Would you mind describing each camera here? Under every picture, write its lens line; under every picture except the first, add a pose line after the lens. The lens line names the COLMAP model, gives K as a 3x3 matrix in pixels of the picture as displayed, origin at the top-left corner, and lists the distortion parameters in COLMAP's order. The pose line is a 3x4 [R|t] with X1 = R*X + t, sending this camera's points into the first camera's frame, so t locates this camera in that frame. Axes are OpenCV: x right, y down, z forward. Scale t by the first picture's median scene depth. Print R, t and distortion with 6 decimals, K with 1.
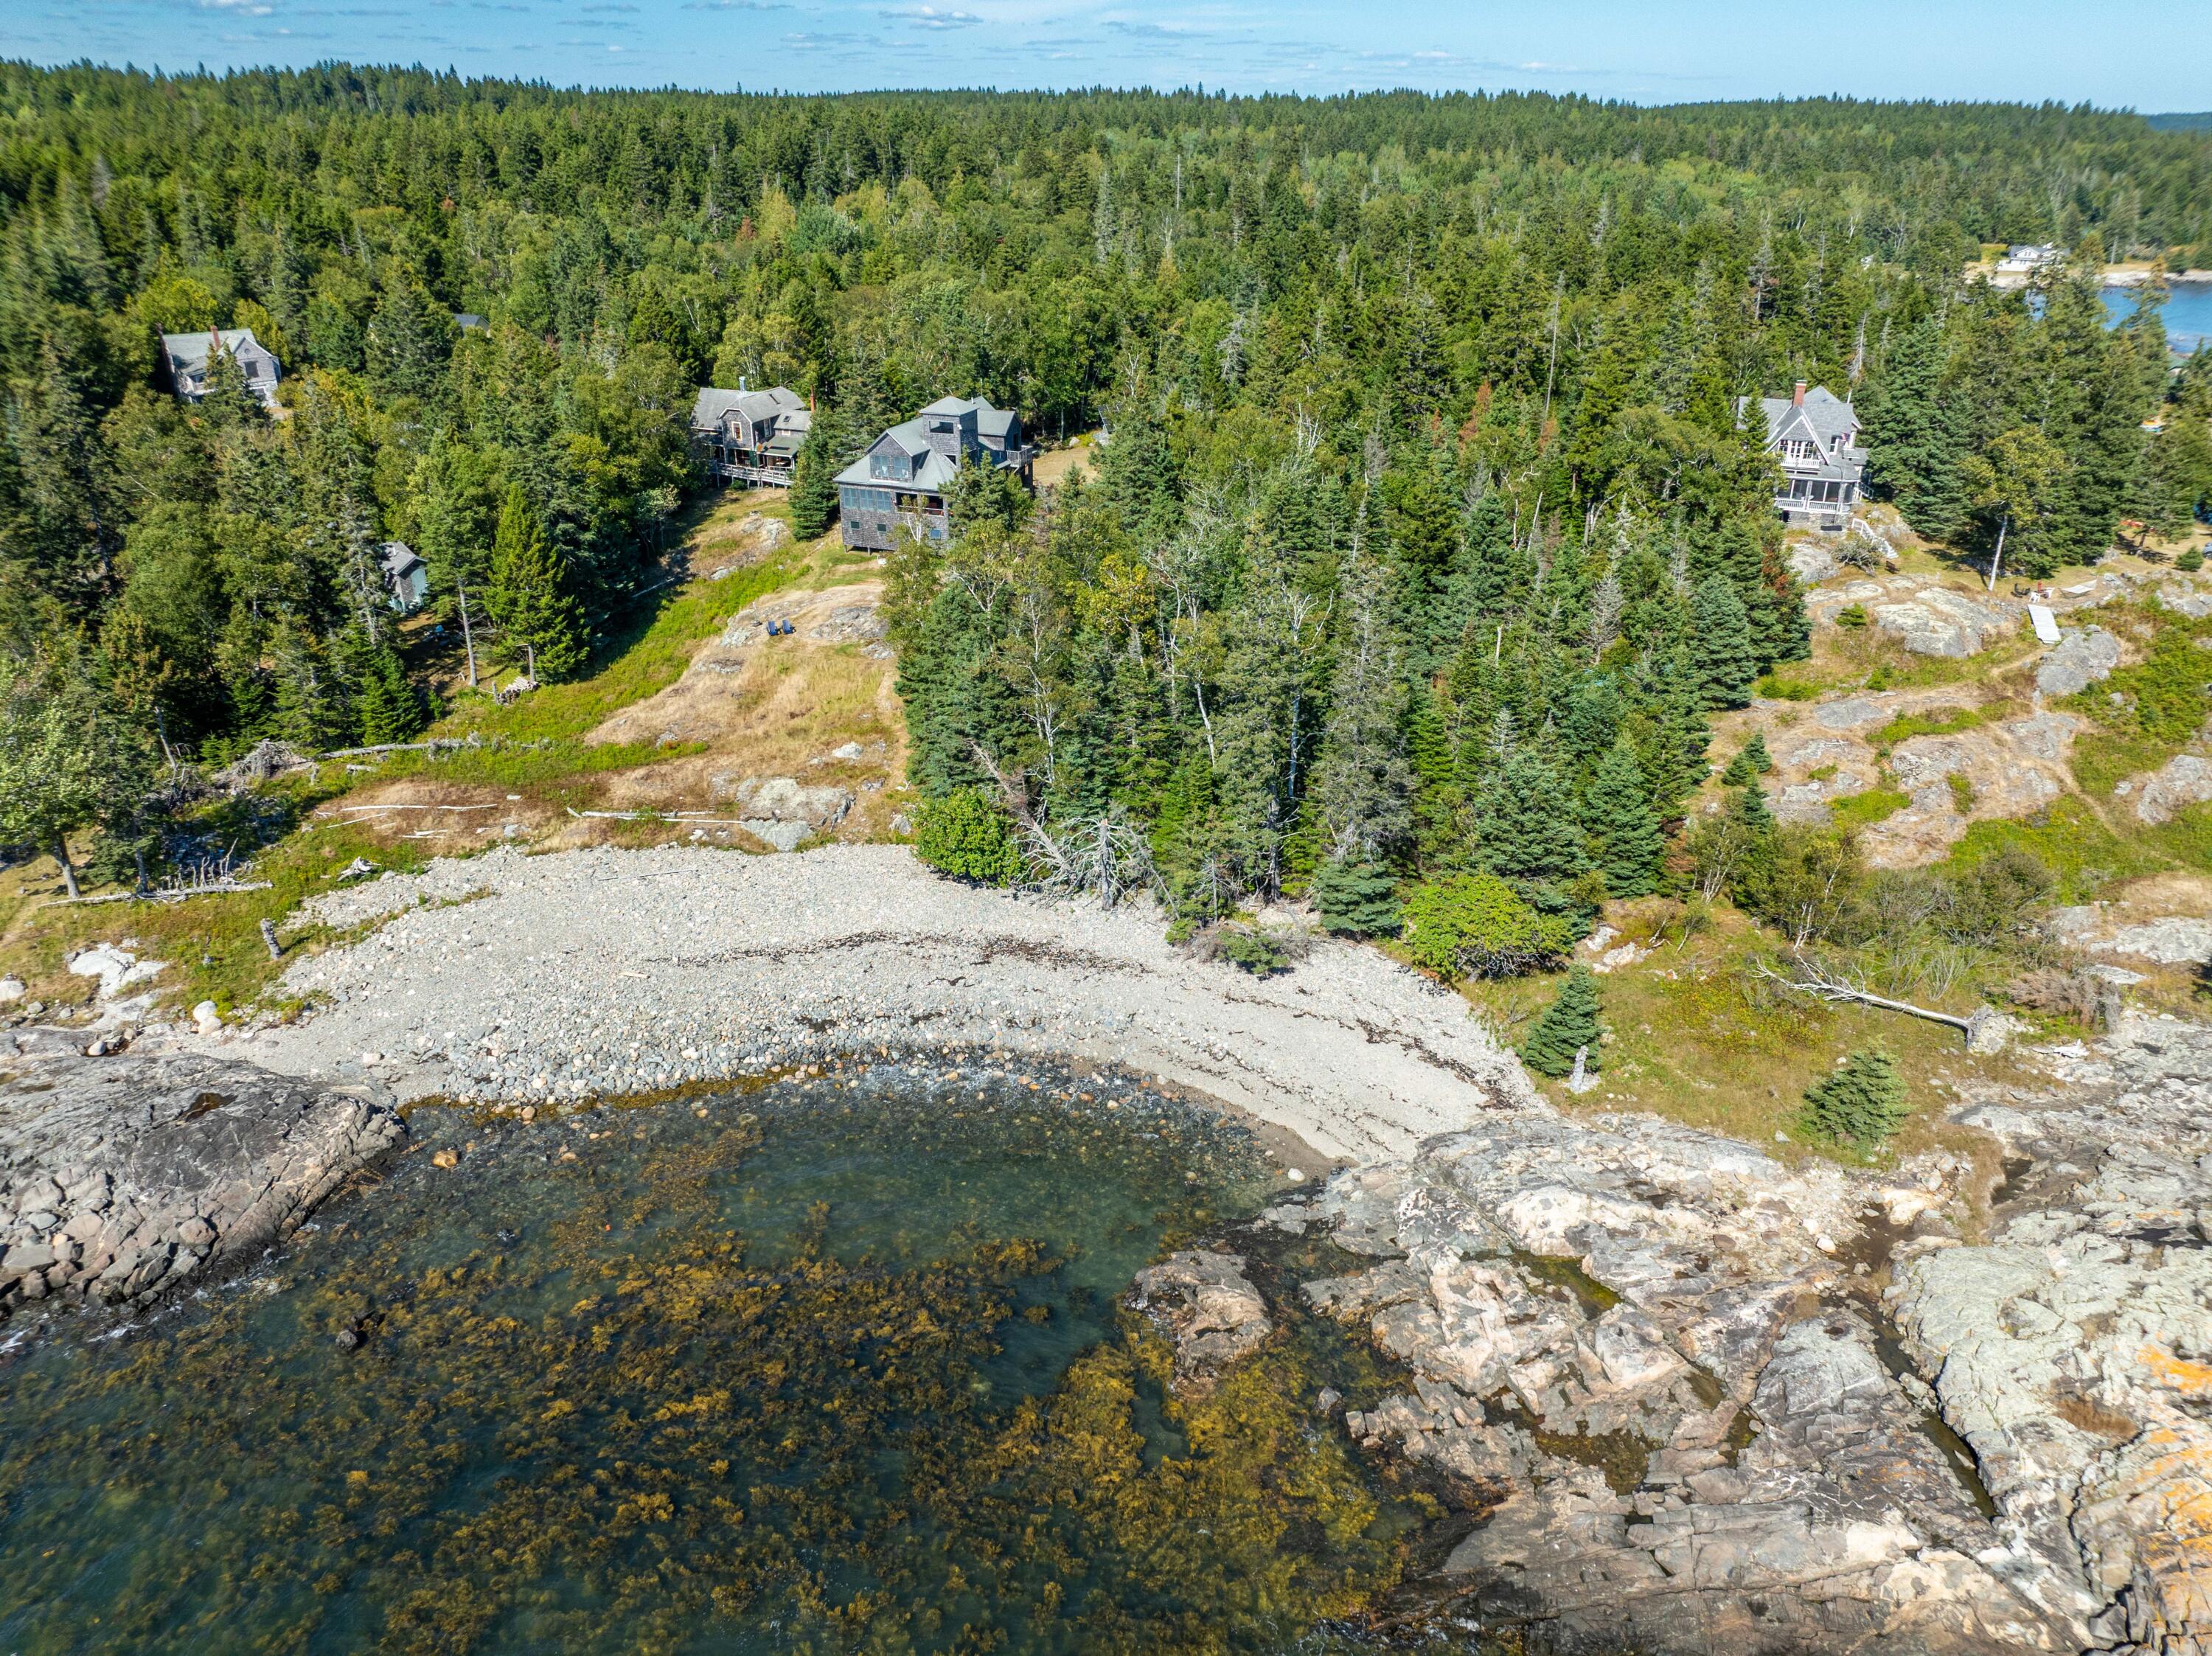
lens RADIAL K [[1558.0, 0, 1108.2], [0, 1558.0, 826.6], [0, 0, 1]] dist [-0.031838, -0.007005]
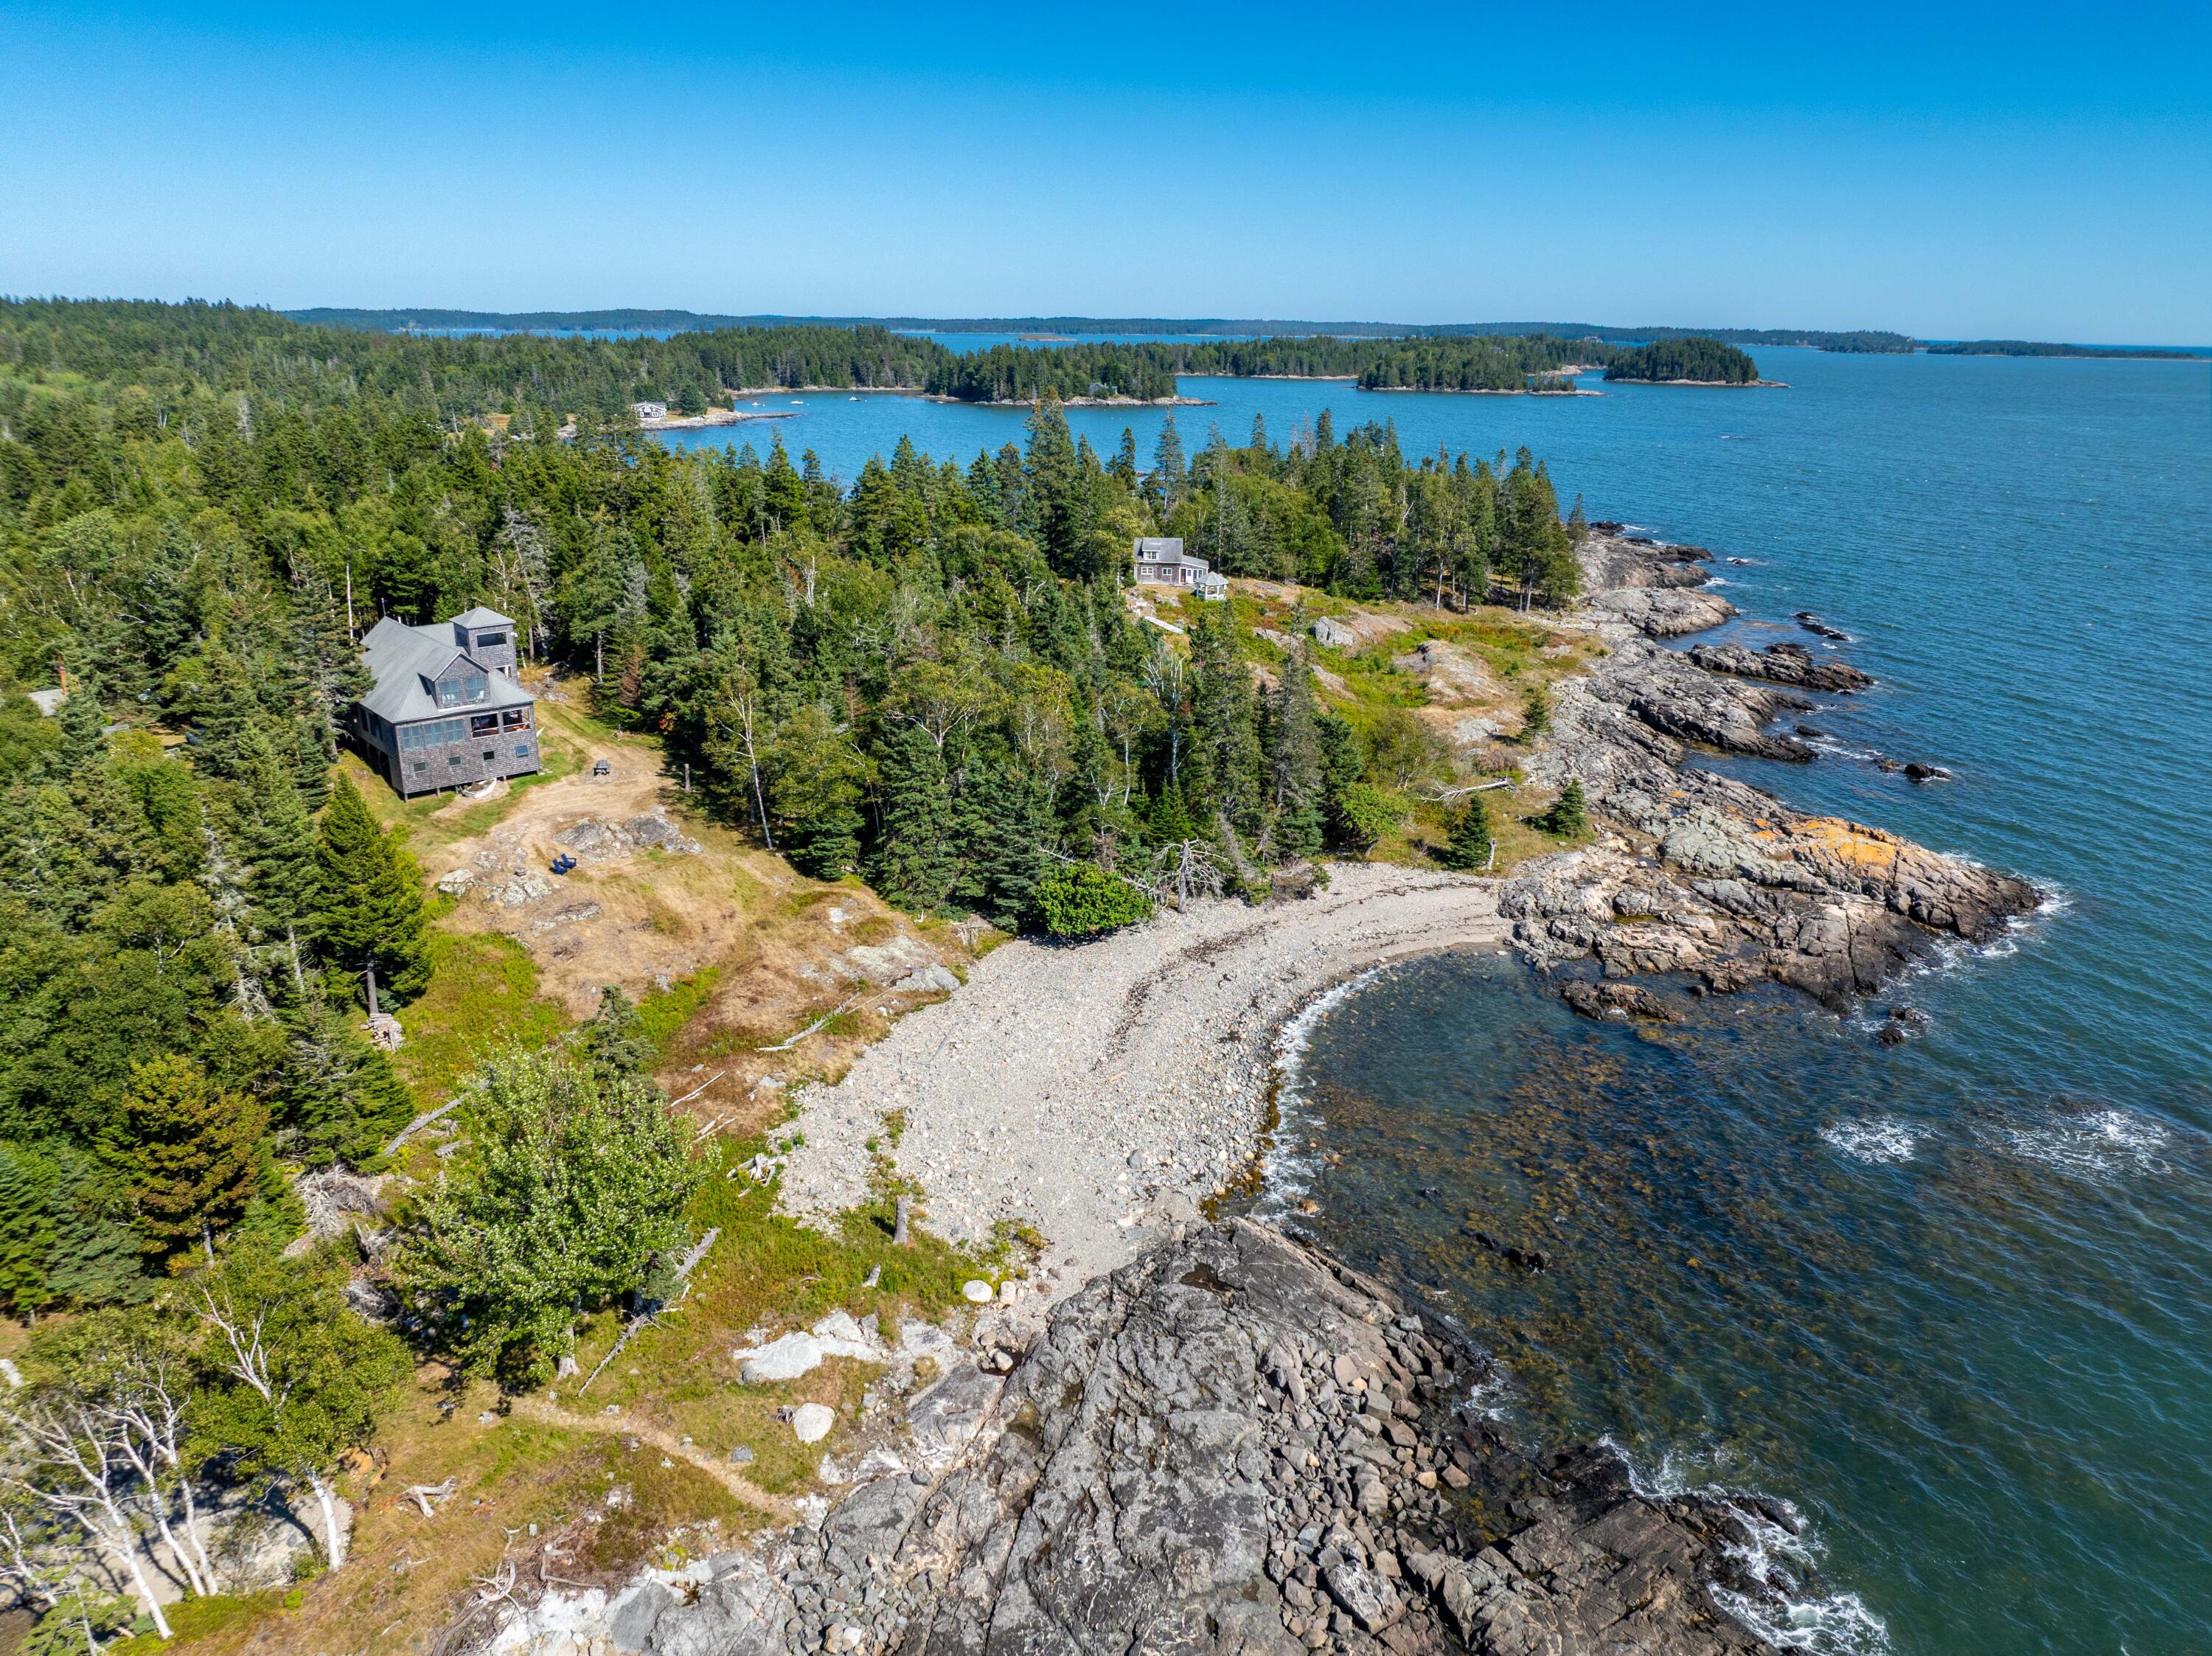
lens RADIAL K [[1558.0, 0, 1108.2], [0, 1558.0, 826.6], [0, 0, 1]] dist [-0.031838, -0.007005]
pose [[0.444055, -0.270899, 0.854066, -0.979951], [0.364178, 0.925481, 0.104204, -0.149151], [-0.818651, 0.264760, 0.509621, 0.337498]]
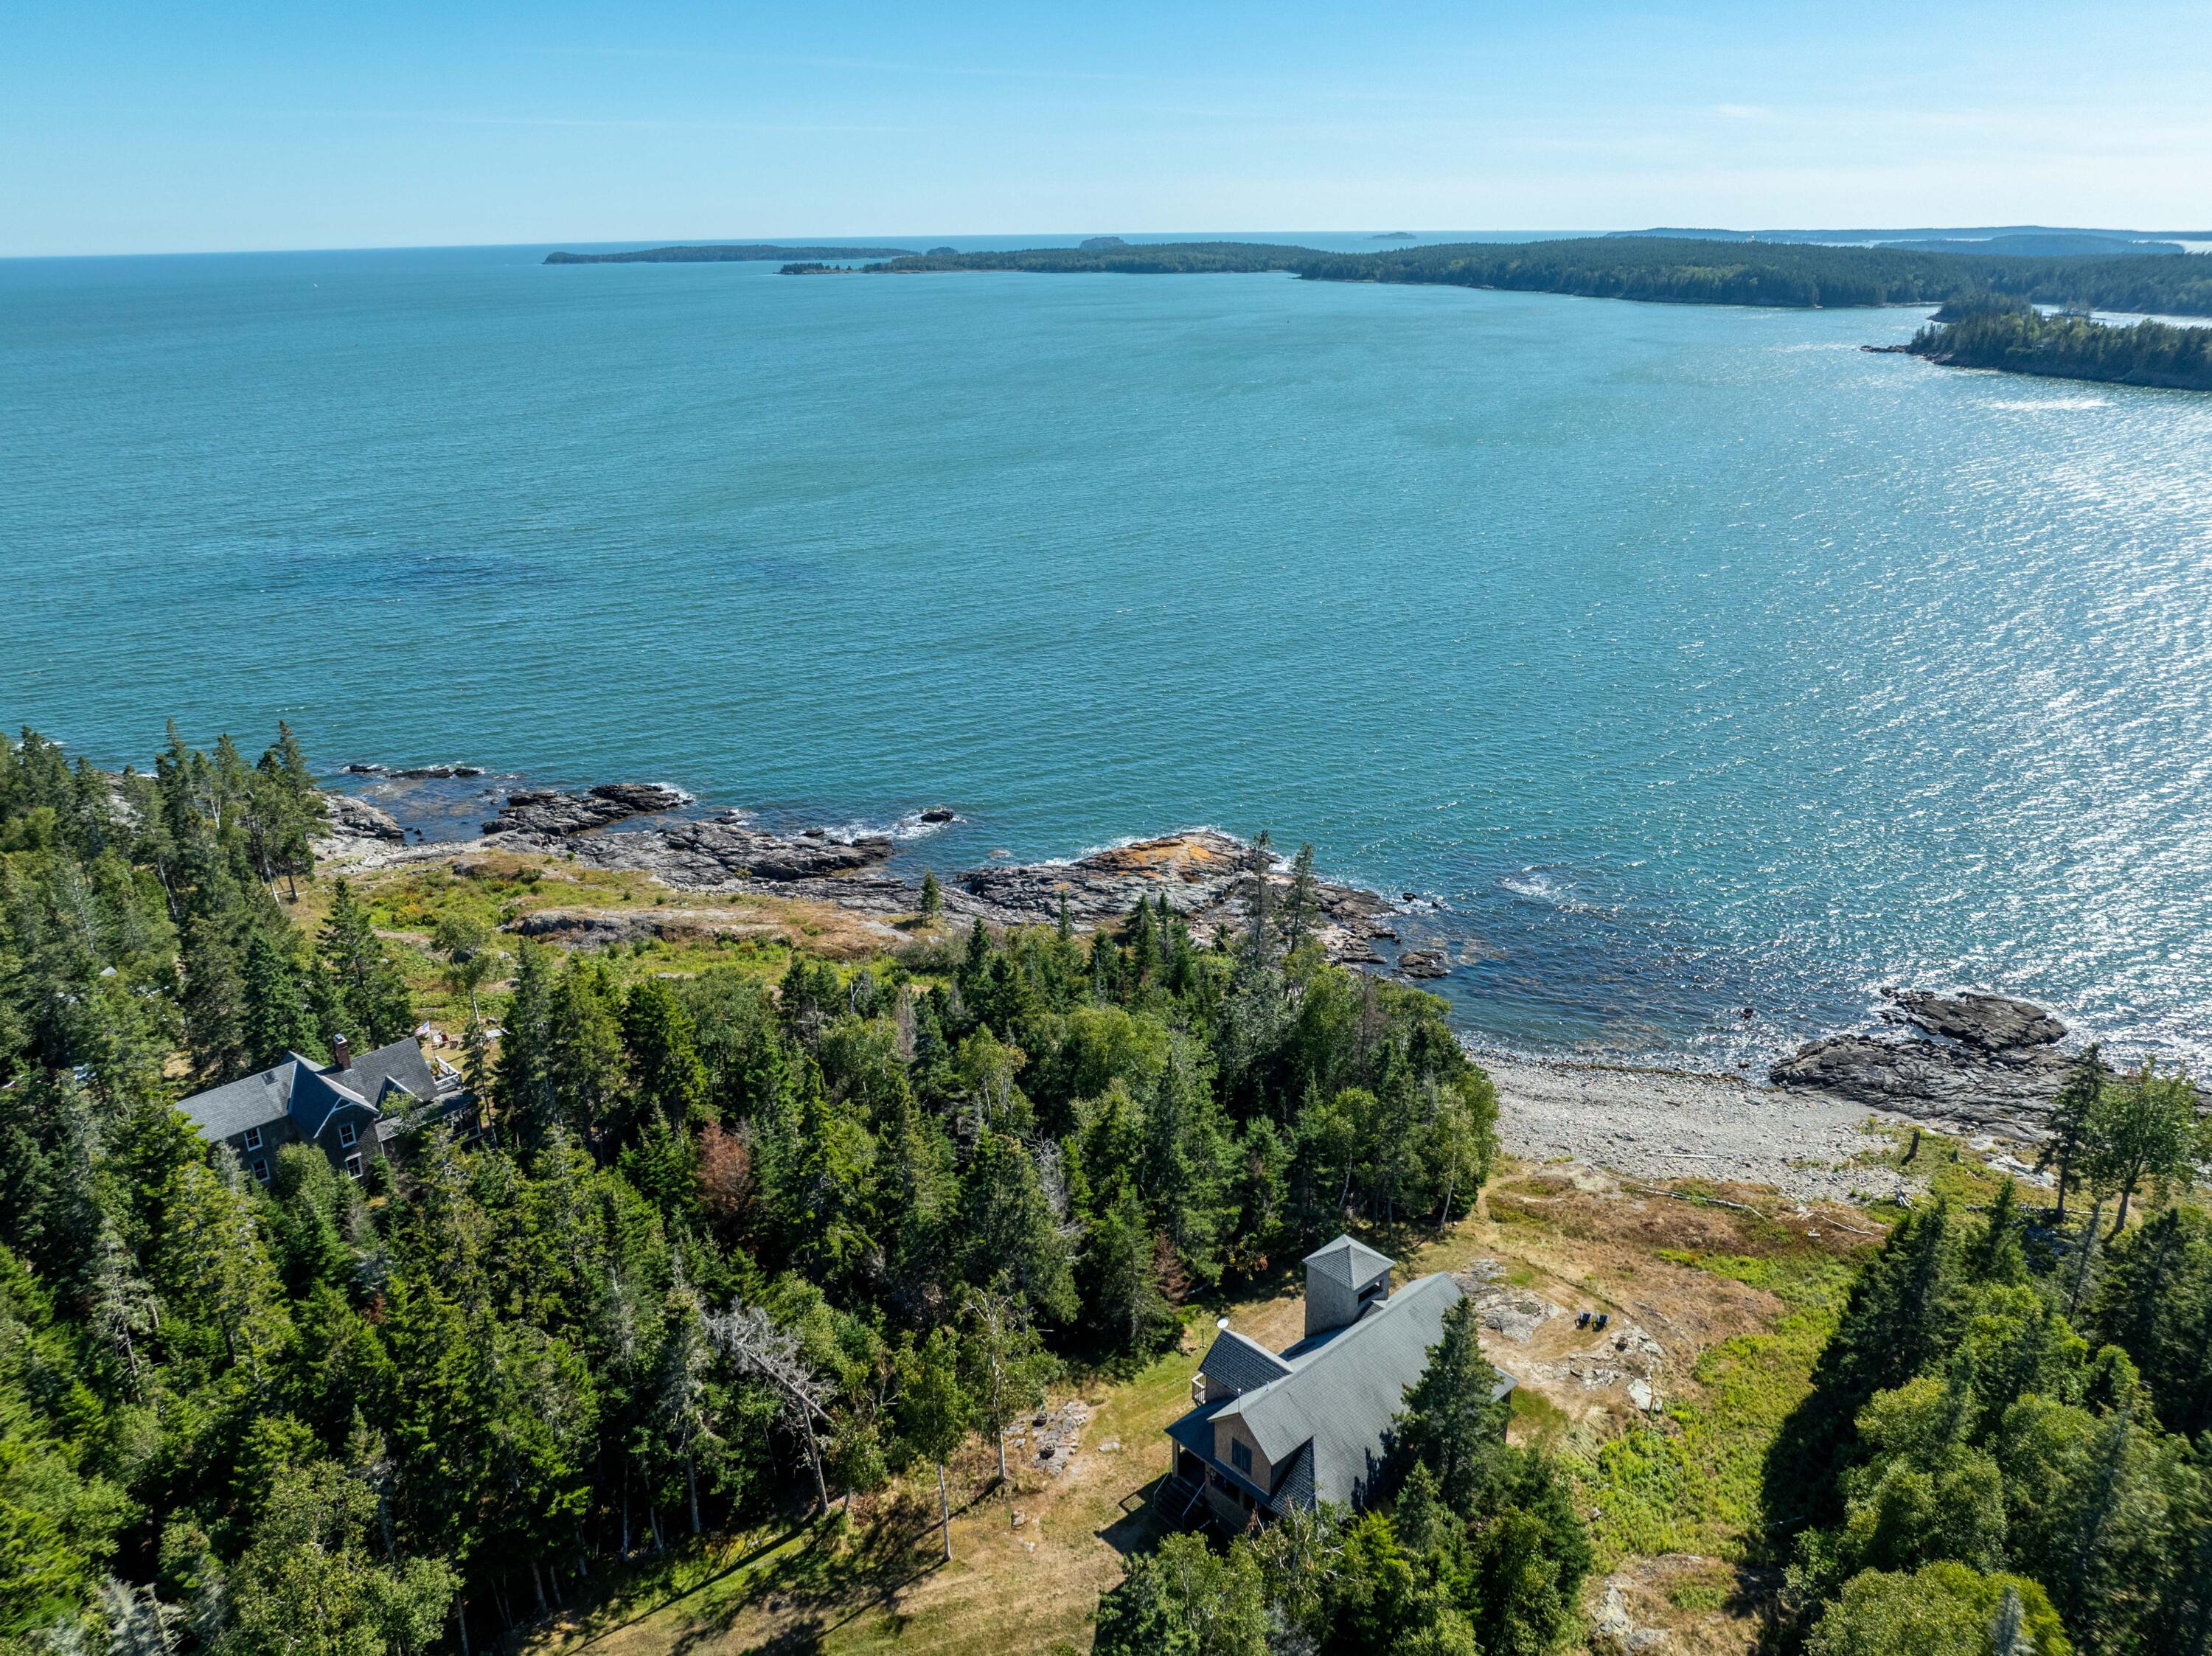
lens RADIAL K [[1612.9, 0, 1106.0], [0, 1612.9, 828.0], [0, 0, 1]] dist [-0.035974, -0.000382]
pose [[-0.904823, -0.137813, 0.402867, -0.340988], [0.189550, 0.716868, 0.670948, -1.171088], [-0.381269, 0.683452, -0.622517, 1.756785]]
